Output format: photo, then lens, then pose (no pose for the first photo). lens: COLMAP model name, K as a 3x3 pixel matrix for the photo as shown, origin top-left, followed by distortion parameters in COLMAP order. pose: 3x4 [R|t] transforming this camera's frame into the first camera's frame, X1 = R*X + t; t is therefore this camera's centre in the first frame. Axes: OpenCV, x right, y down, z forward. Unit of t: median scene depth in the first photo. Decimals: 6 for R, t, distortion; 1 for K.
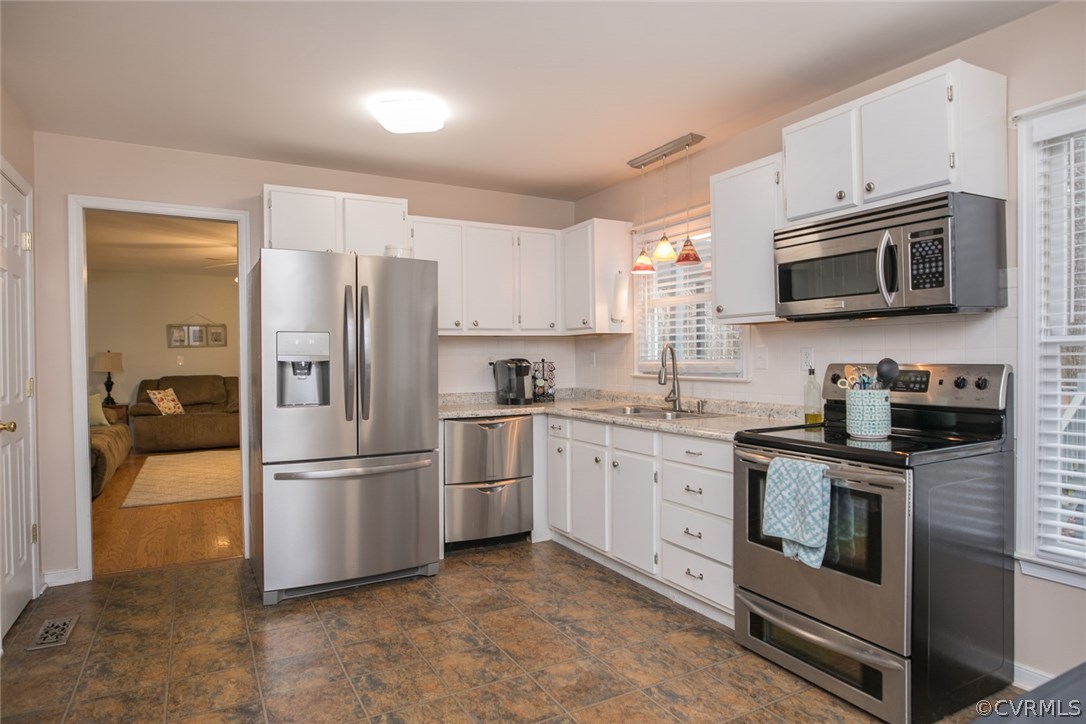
lens RADIAL K [[626.2, 0, 543.0], [0, 626.2, 362.0], [0, 0, 1]] dist [-0.025097, -0.000057]
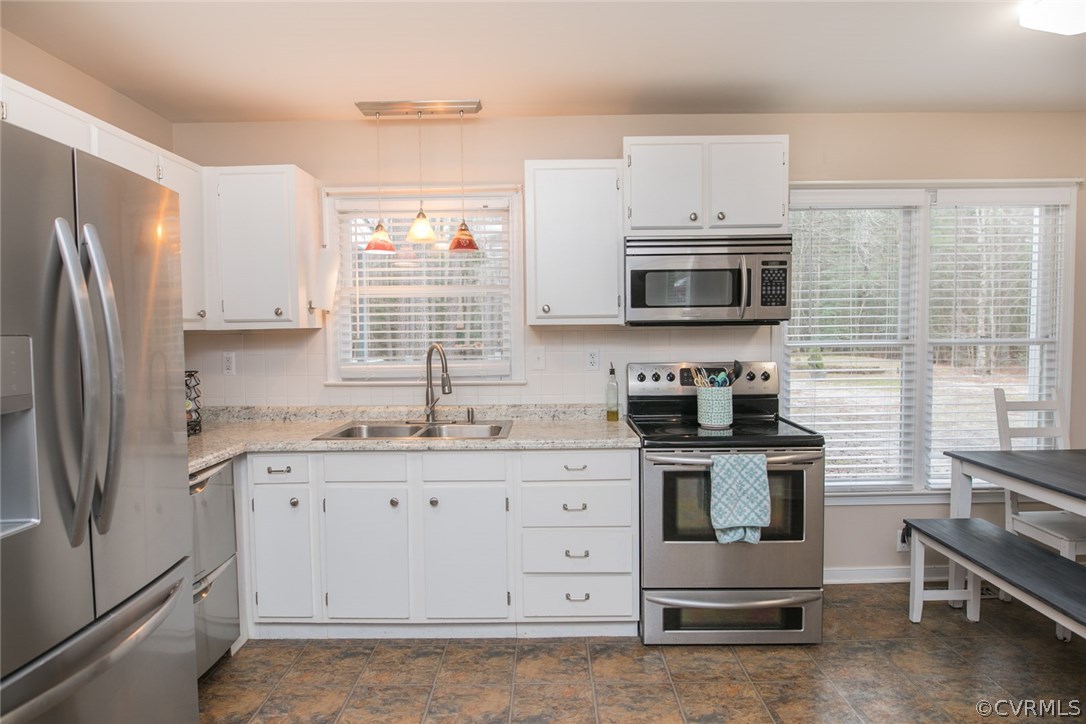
lens RADIAL K [[626.2, 0, 543.0], [0, 626.2, 362.0], [0, 0, 1]] dist [-0.025097, -0.000057]
pose [[0.490177, -0.040411, 0.870686, -0.661524], [0.015057, 0.999168, 0.037898, -0.050927], [-0.871493, -0.005467, 0.490378, 0.681179]]
